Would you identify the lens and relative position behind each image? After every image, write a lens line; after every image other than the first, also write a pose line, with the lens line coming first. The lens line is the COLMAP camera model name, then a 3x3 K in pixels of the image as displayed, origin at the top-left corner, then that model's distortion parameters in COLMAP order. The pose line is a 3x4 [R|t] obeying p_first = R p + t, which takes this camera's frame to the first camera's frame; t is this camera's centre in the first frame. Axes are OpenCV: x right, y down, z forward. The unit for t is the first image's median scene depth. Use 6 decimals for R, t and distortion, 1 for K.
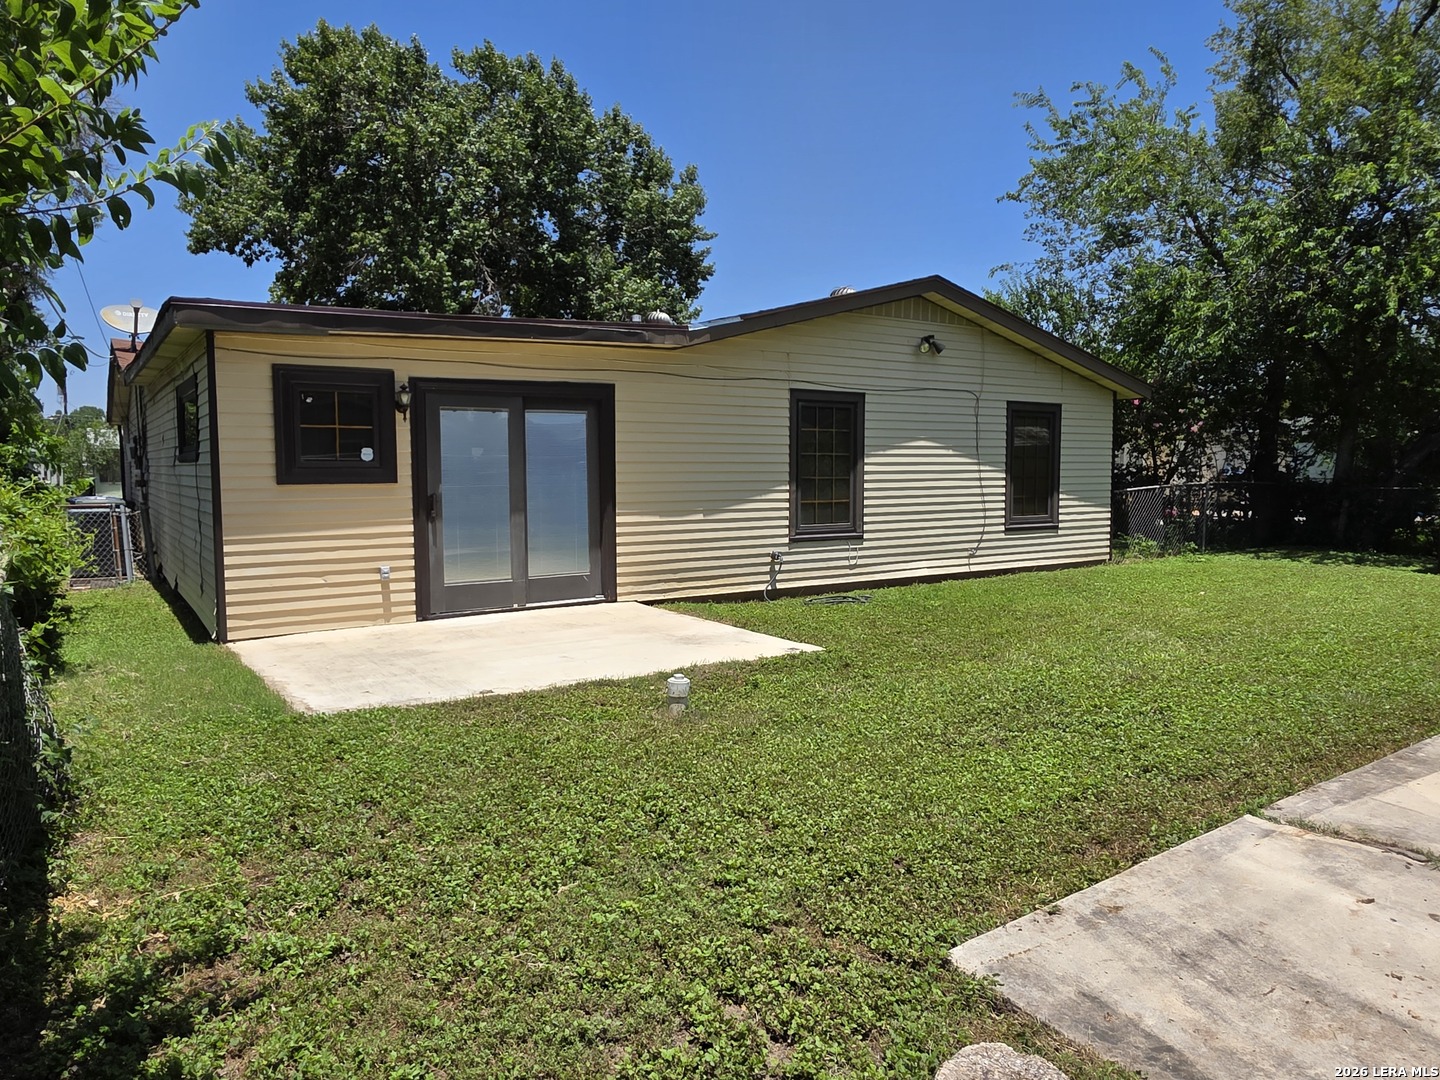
lens RADIAL K [[961.8, 0, 701.2], [0, 961.8, 535.8], [0, 0, 1]] dist [0.016920, -0.008222]
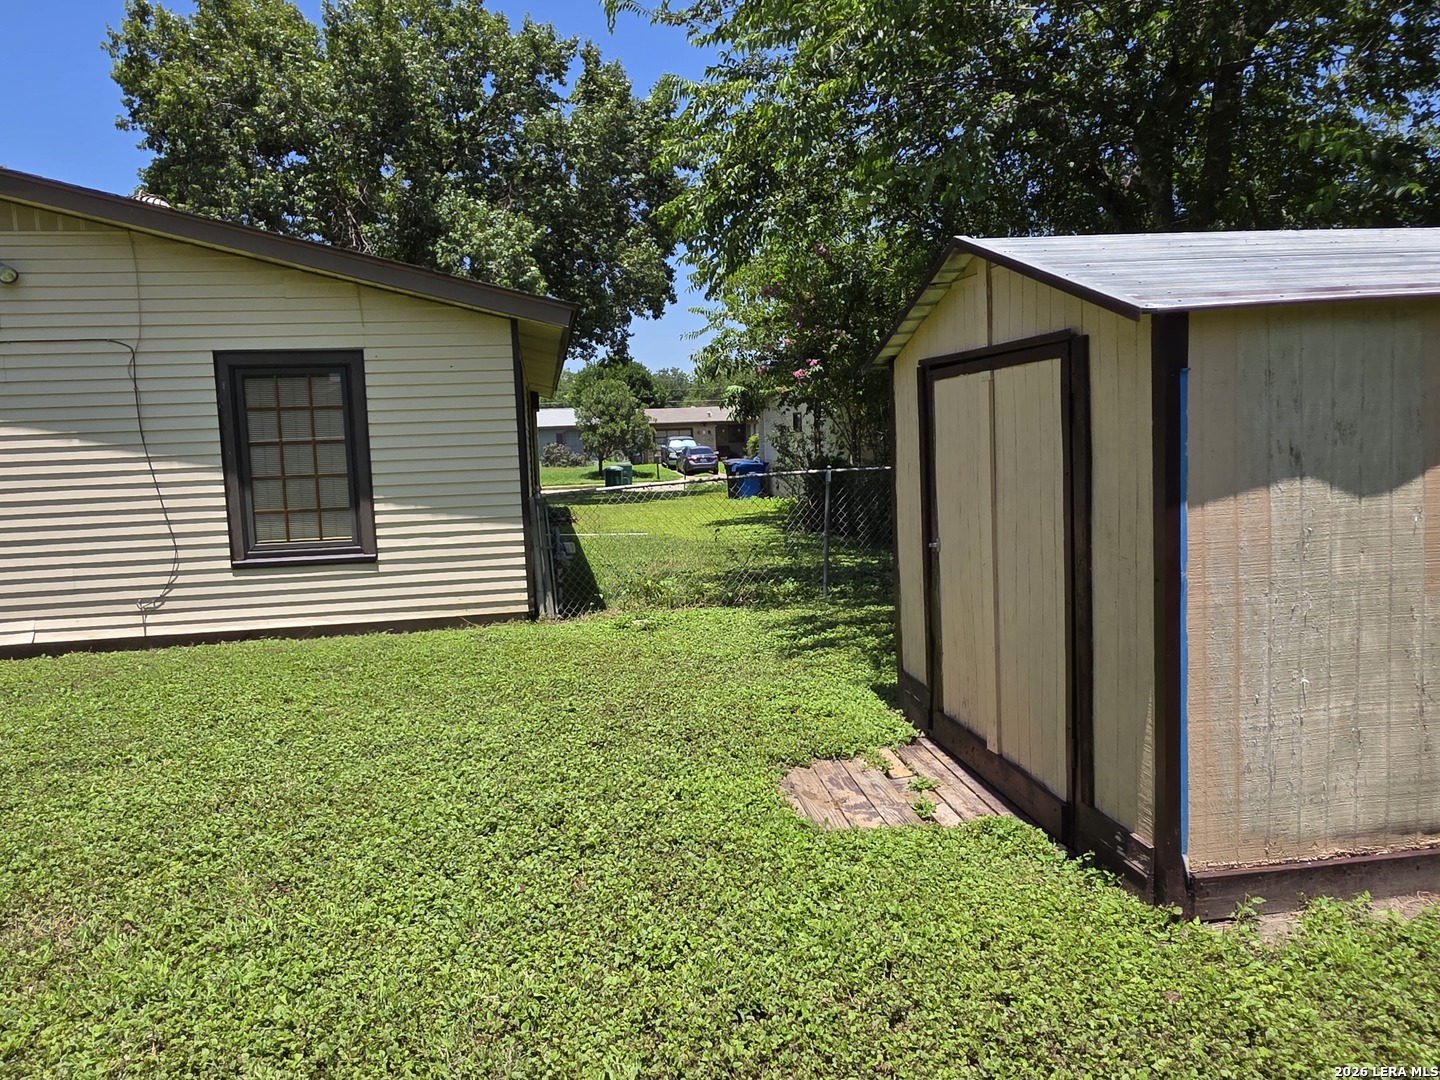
lens RADIAL K [[961.8, 0, 701.2], [0, 961.8, 535.8], [0, 0, 1]] dist [0.016920, -0.008222]
pose [[0.909331, 0.007113, -0.416014, 0.939871], [0.006058, 0.999522, 0.030332, -0.047591], [0.416030, -0.030102, 0.908852, 0.650299]]
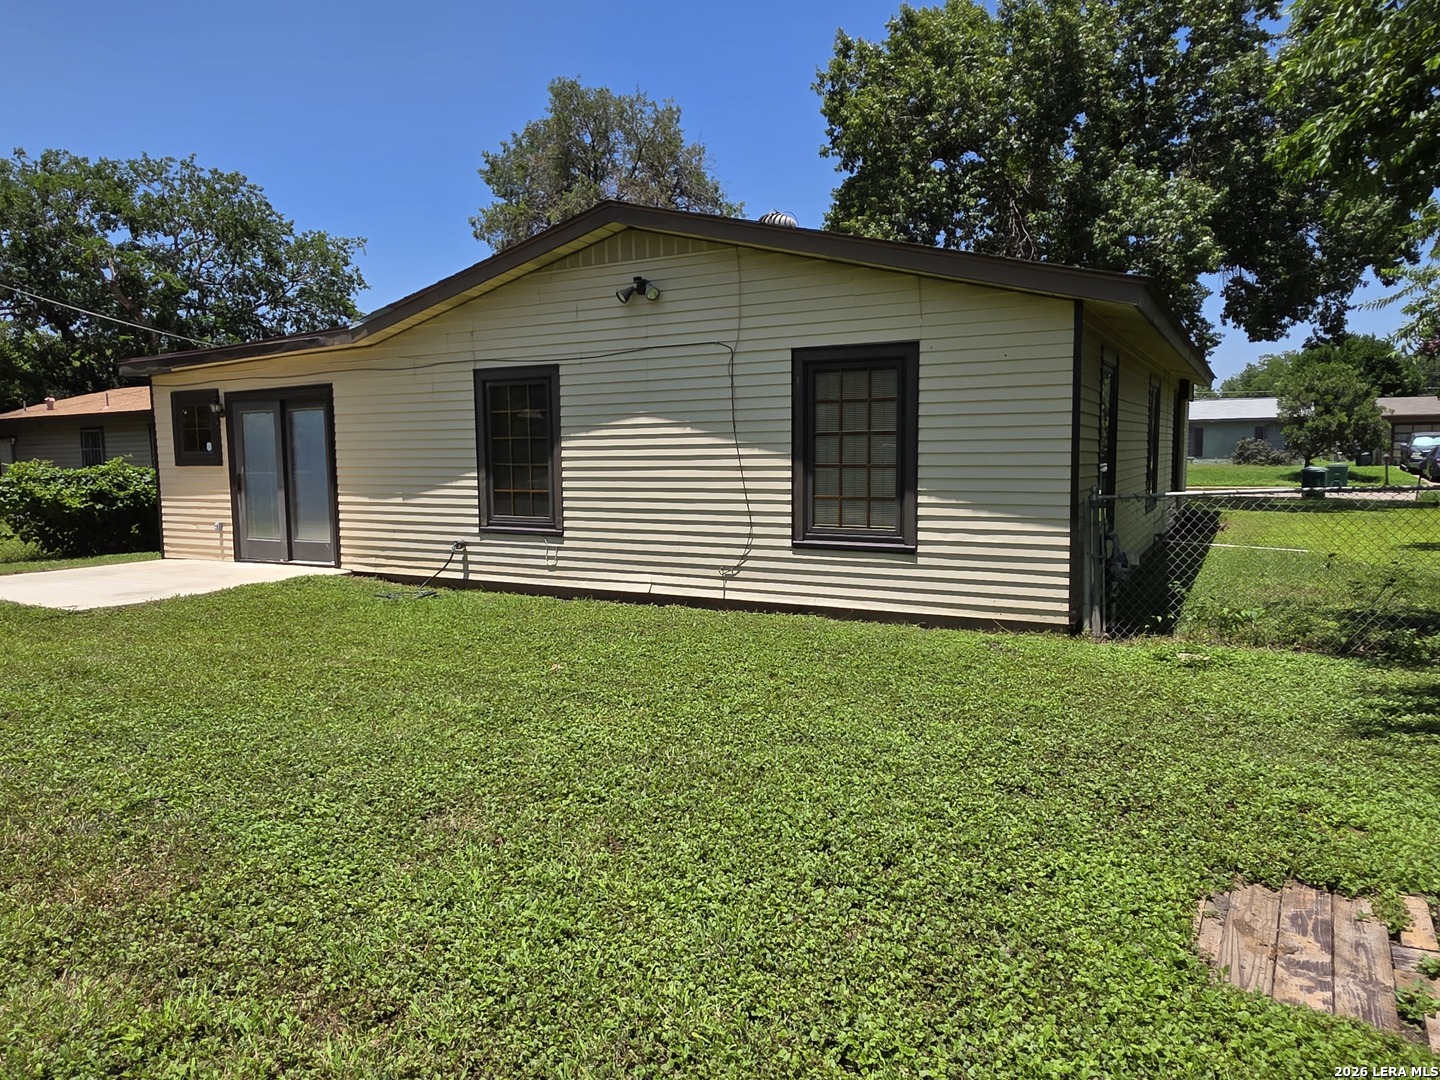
lens RADIAL K [[961.8, 0, 701.2], [0, 961.8, 535.8], [0, 0, 1]] dist [0.016920, -0.008222]
pose [[0.451033, 0.075209, -0.889333, 0.984935], [-0.054456, 0.996906, 0.056688, -0.052999], [0.890845, 0.022861, 0.453733, 0.730214]]
